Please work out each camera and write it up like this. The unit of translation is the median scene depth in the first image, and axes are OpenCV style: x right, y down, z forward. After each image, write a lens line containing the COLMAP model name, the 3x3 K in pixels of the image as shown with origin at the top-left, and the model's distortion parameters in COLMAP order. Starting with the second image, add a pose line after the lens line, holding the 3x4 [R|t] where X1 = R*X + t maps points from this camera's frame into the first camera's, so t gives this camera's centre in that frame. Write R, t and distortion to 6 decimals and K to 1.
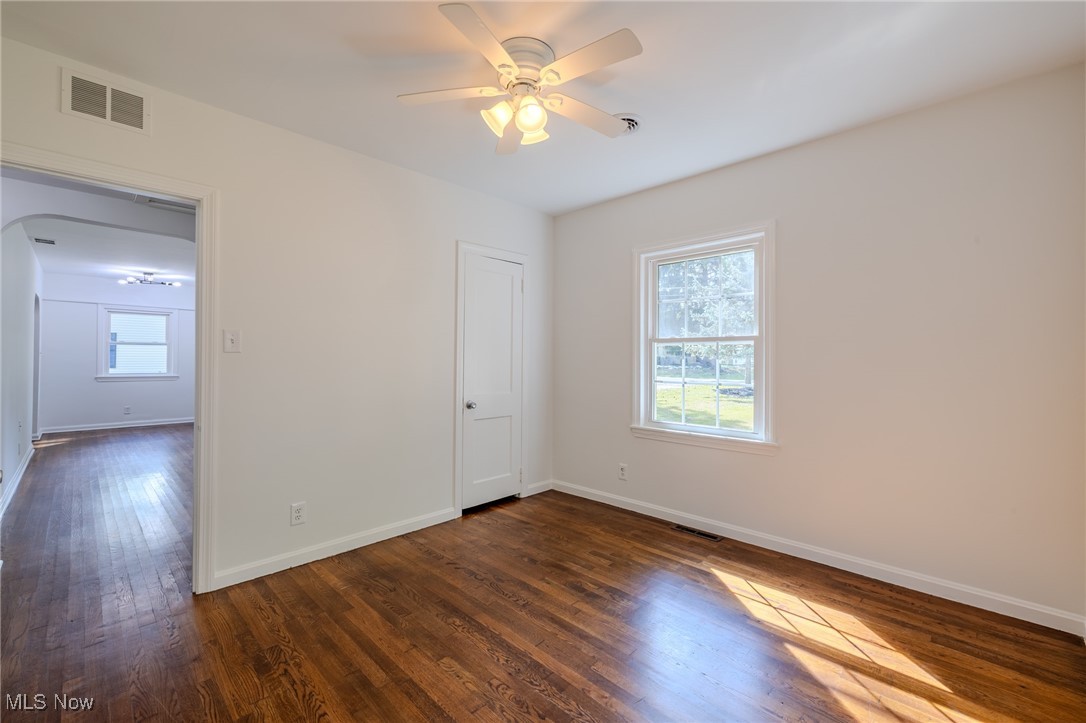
lens RADIAL K [[452.6, 0, 539.0], [0, 452.6, 358.6], [0, 0, 1]] dist [0.000813, -0.000158]
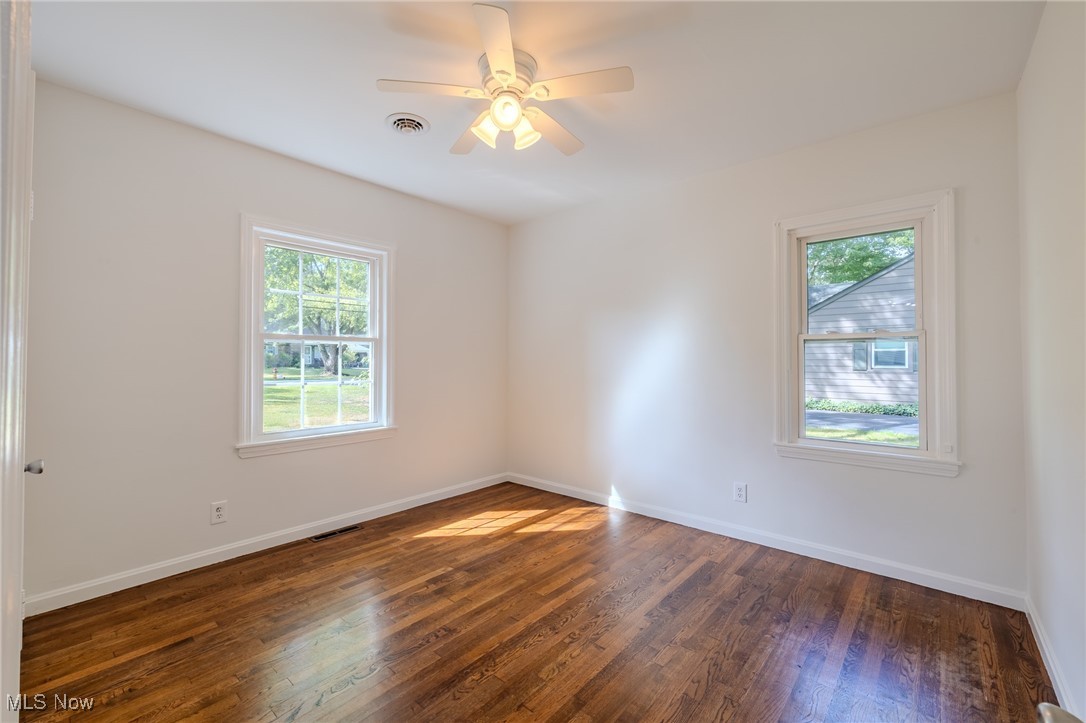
lens RADIAL K [[452.6, 0, 538.5], [0, 452.6, 357.9], [0, 0, 1]] dist [0.000813, -0.000158]
pose [[-0.058969, -0.000319, 0.998260, -0.813109], [-0.002751, 0.999996, 0.000157, -0.001160], [-0.998256, -0.002737, -0.058969, 0.750625]]
